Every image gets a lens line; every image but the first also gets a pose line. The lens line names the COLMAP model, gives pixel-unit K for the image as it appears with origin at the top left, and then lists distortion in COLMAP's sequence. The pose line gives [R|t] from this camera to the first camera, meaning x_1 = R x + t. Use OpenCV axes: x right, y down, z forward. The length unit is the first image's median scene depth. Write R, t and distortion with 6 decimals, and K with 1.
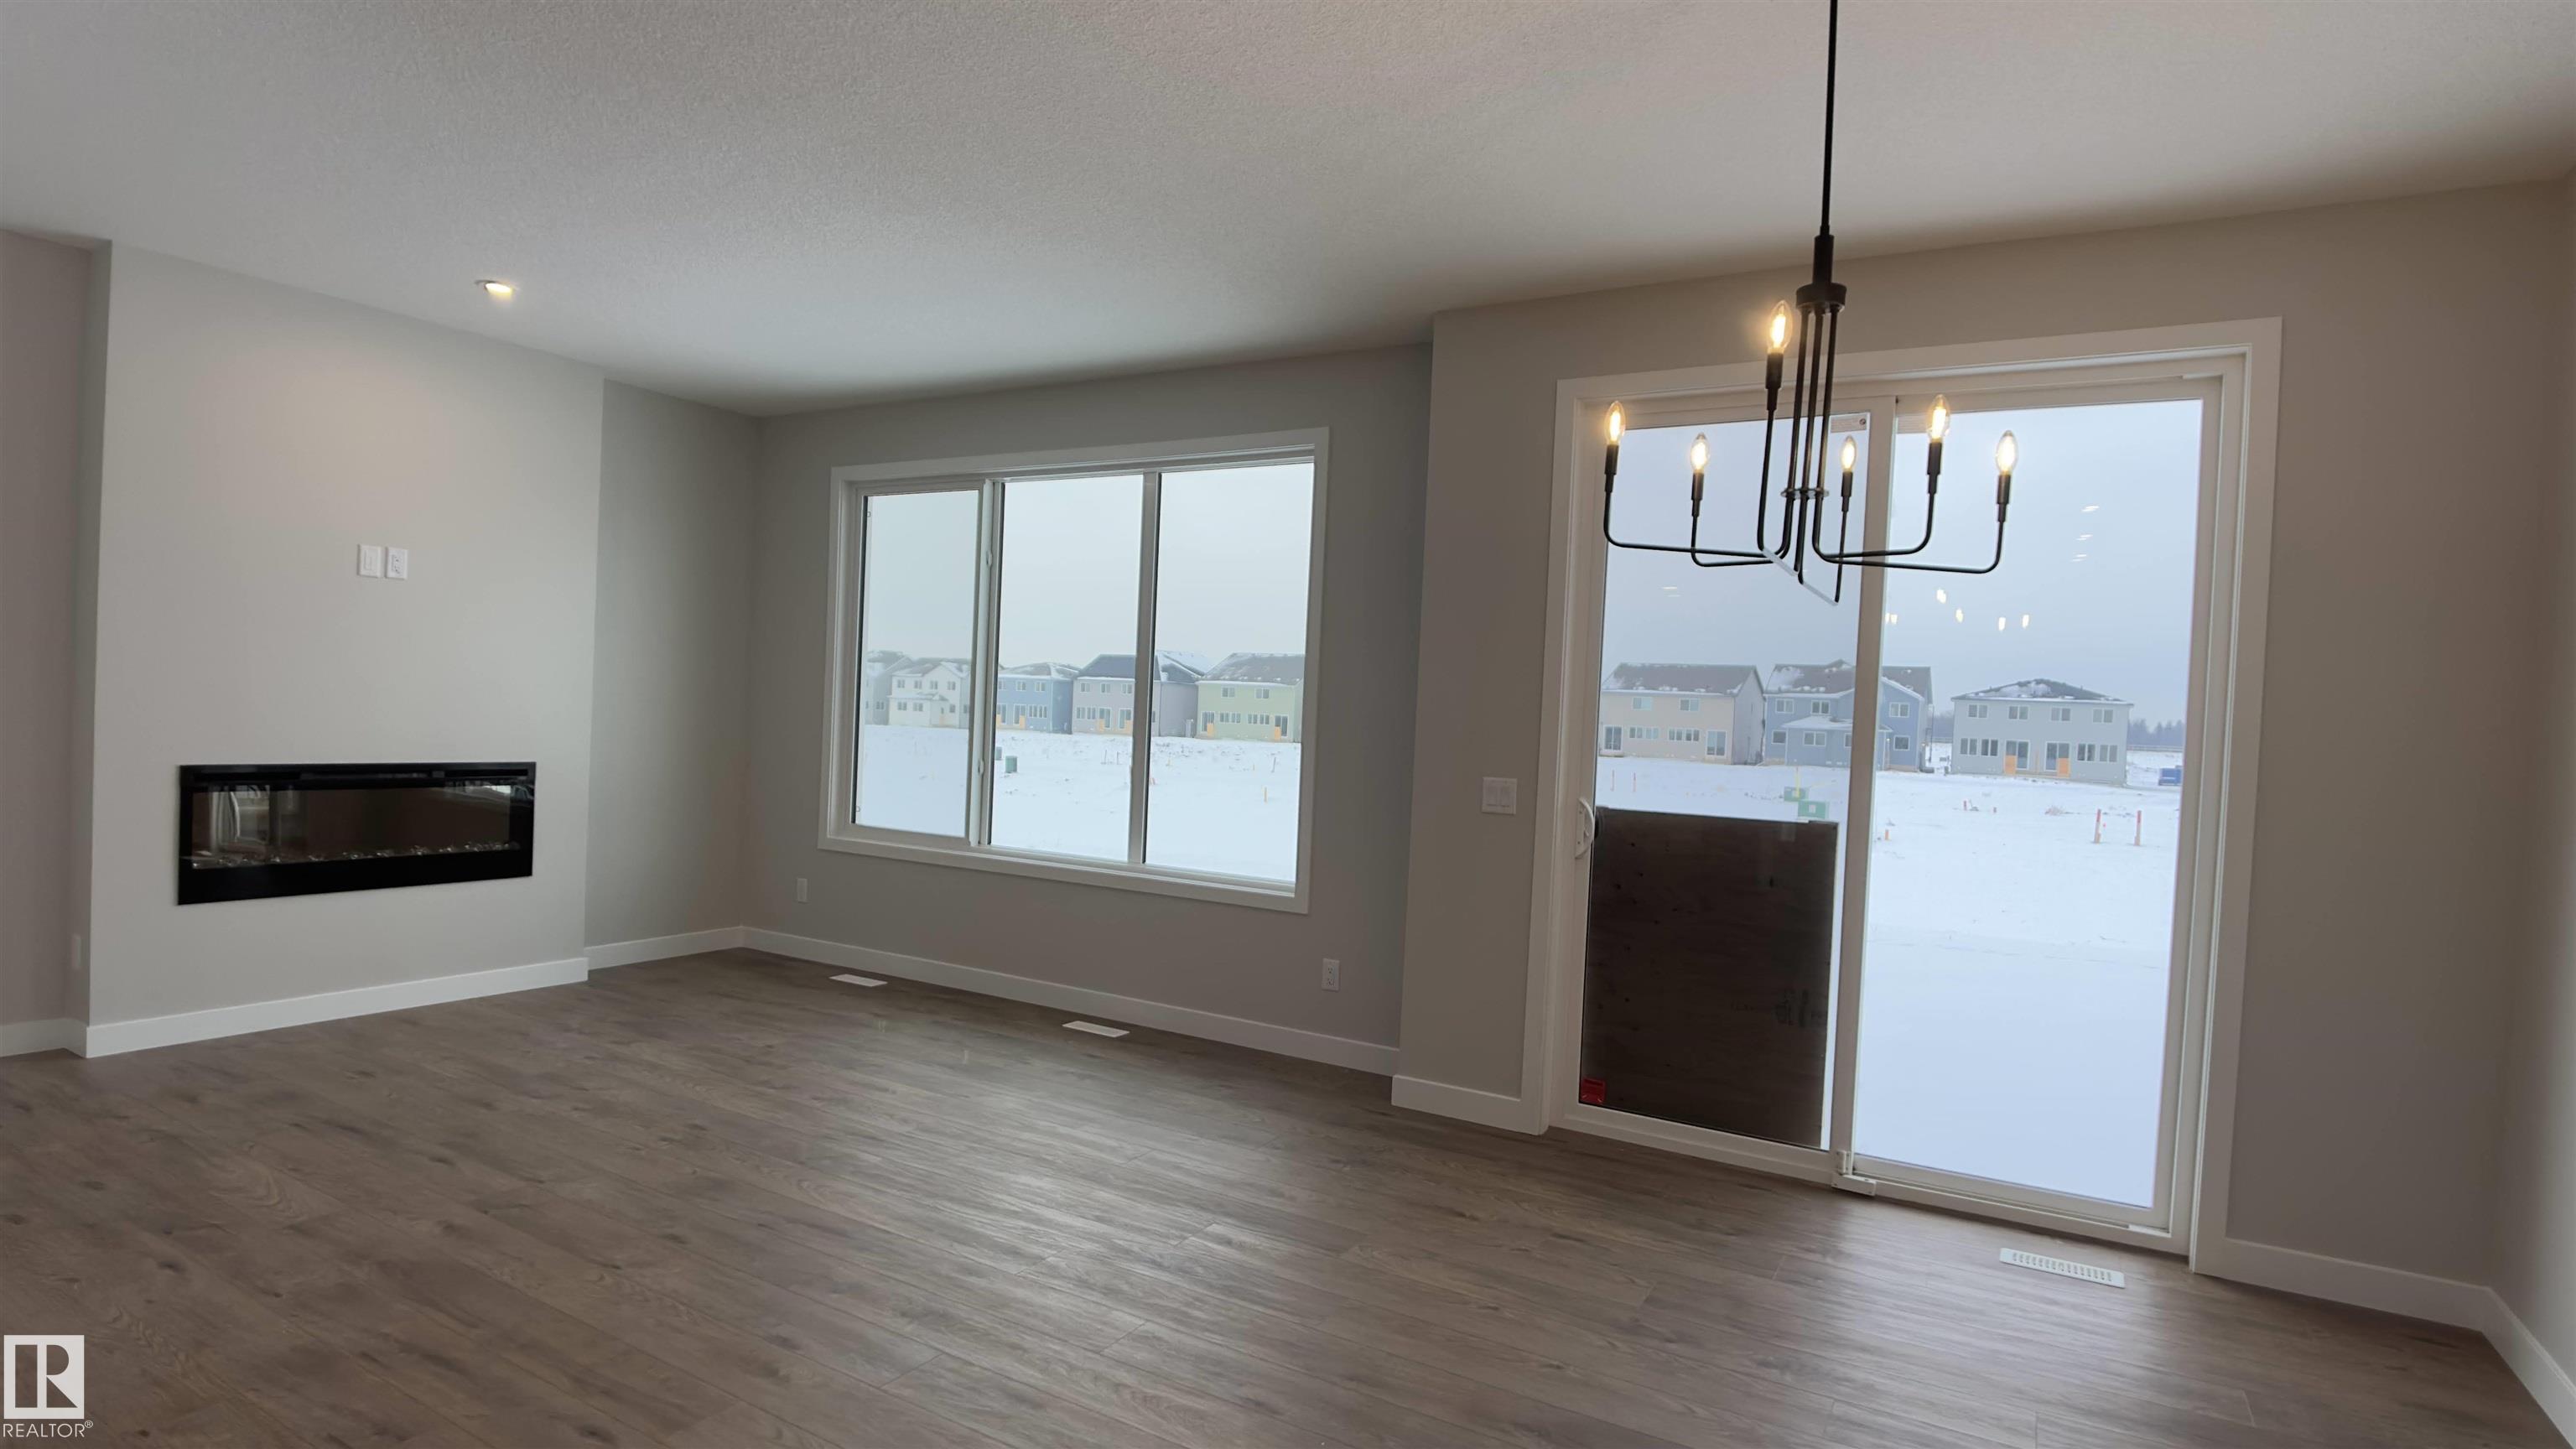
lens RADIAL K [[1293.7, 0, 1292.4], [0, 1293.7, 739.0], [0, 0, 1]] dist [-0.003753, -0.019864]
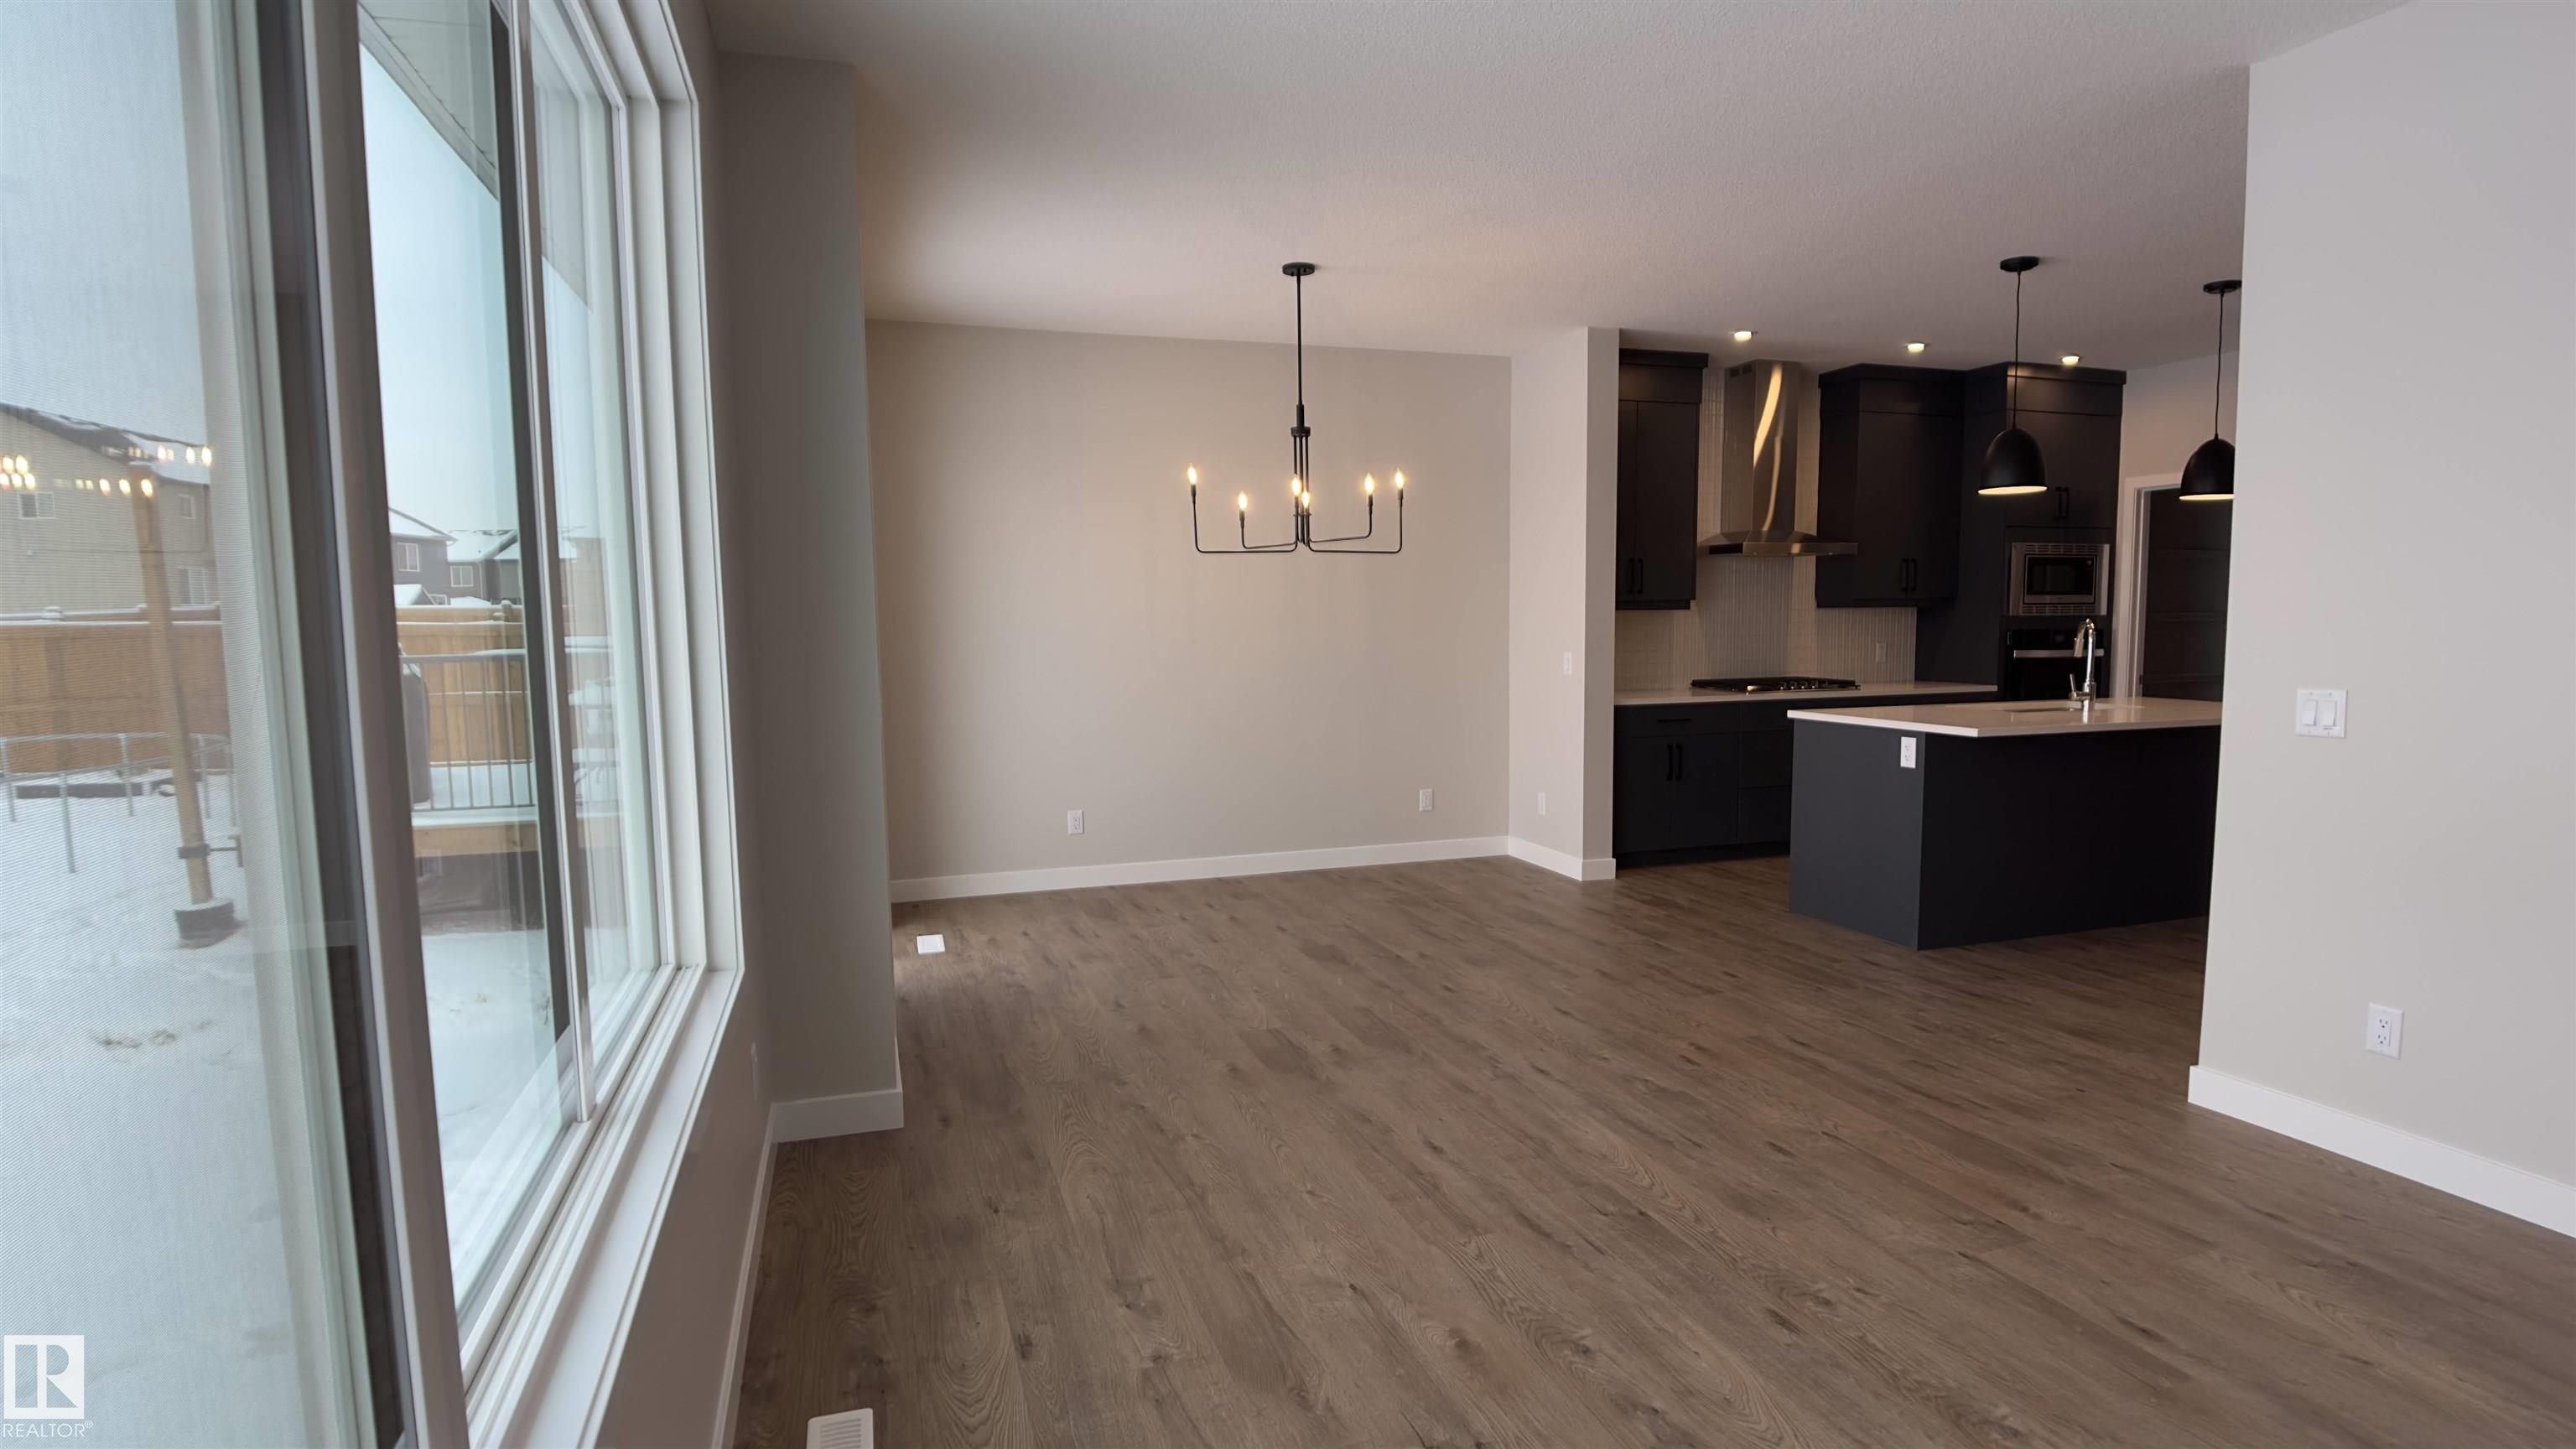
lens RADIAL K [[1290.3, 0, 1294.9], [0, 1290.3, 738.1], [0, 0, 1]] dist [0.025196, -0.057426]
pose [[-0.753808, -0.100637, 0.649342, -0.486078], [-0.009018, 0.989694, 0.142917, -0.050692], [-0.657033, 0.101876, -0.746947, 1.174915]]
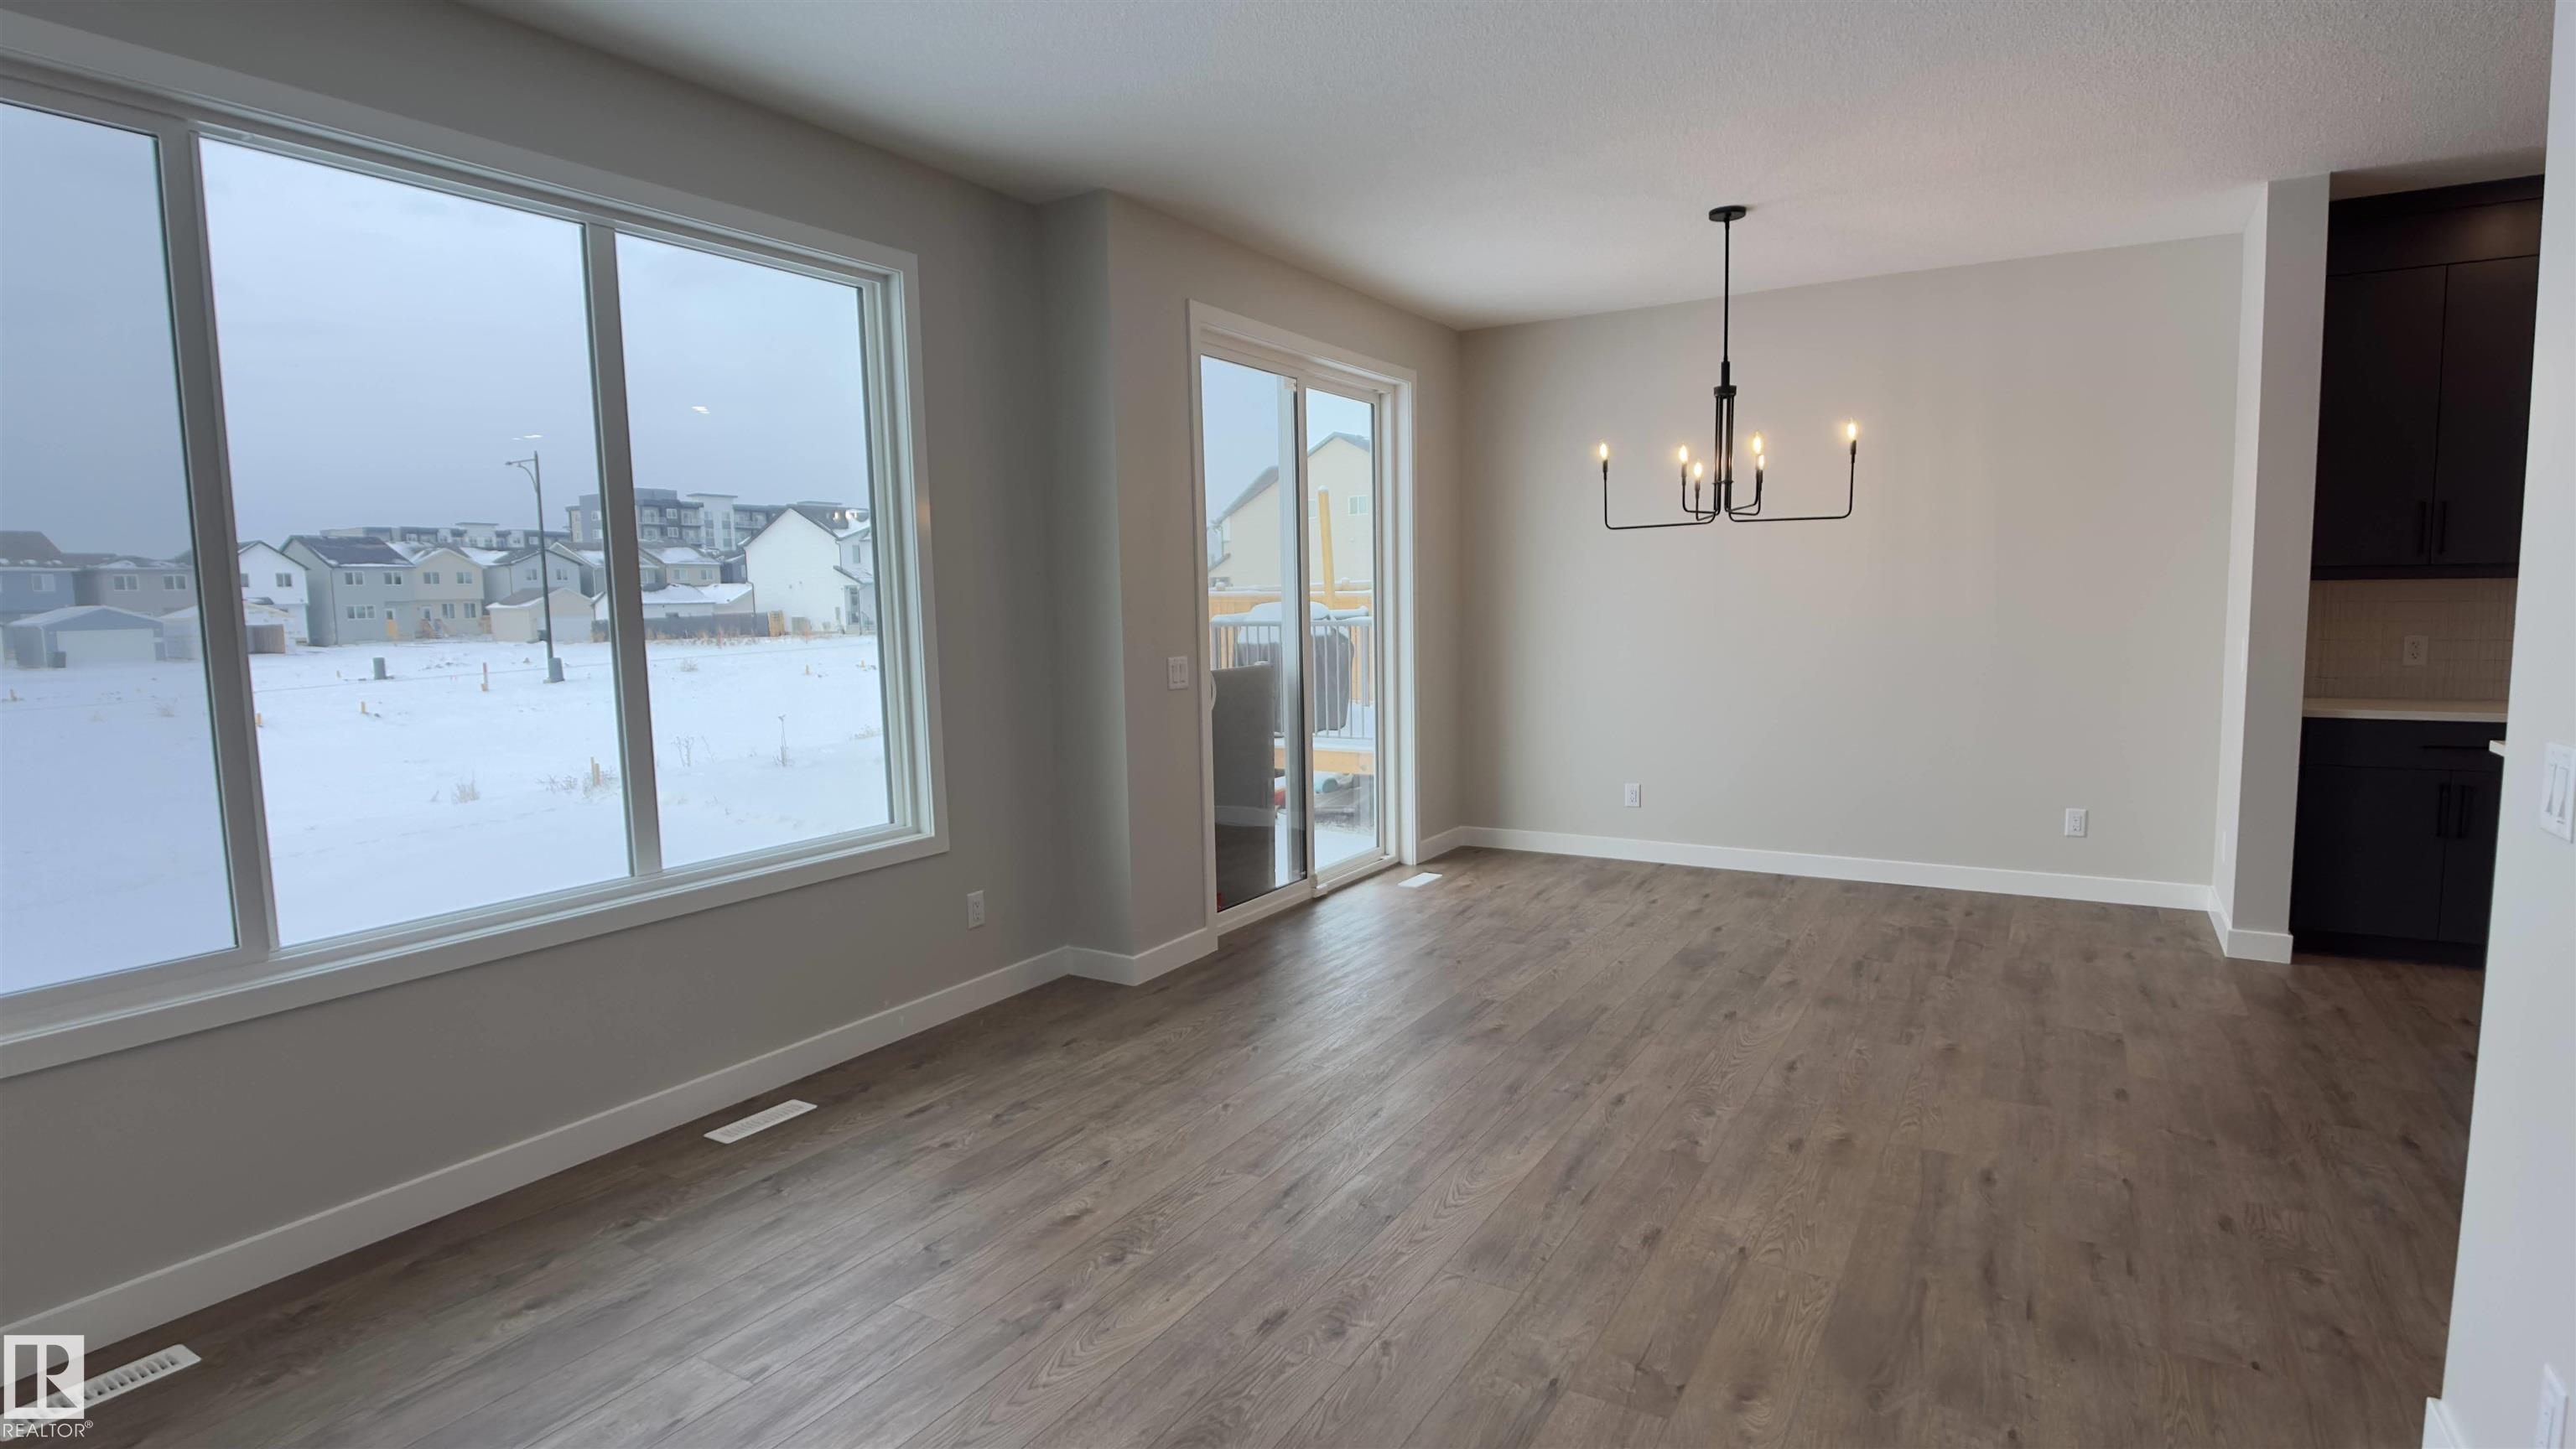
lens RADIAL K [[1290.3, 0, 1294.9], [0, 1290.3, 738.1], [0, 0, 1]] dist [0.025196, -0.057426]
pose [[0.010968, -0.154096, 0.987995, -0.758671], [0.043586, 0.987189, 0.153487, -0.053333], [-0.998989, 0.041379, 0.017544, 0.710640]]
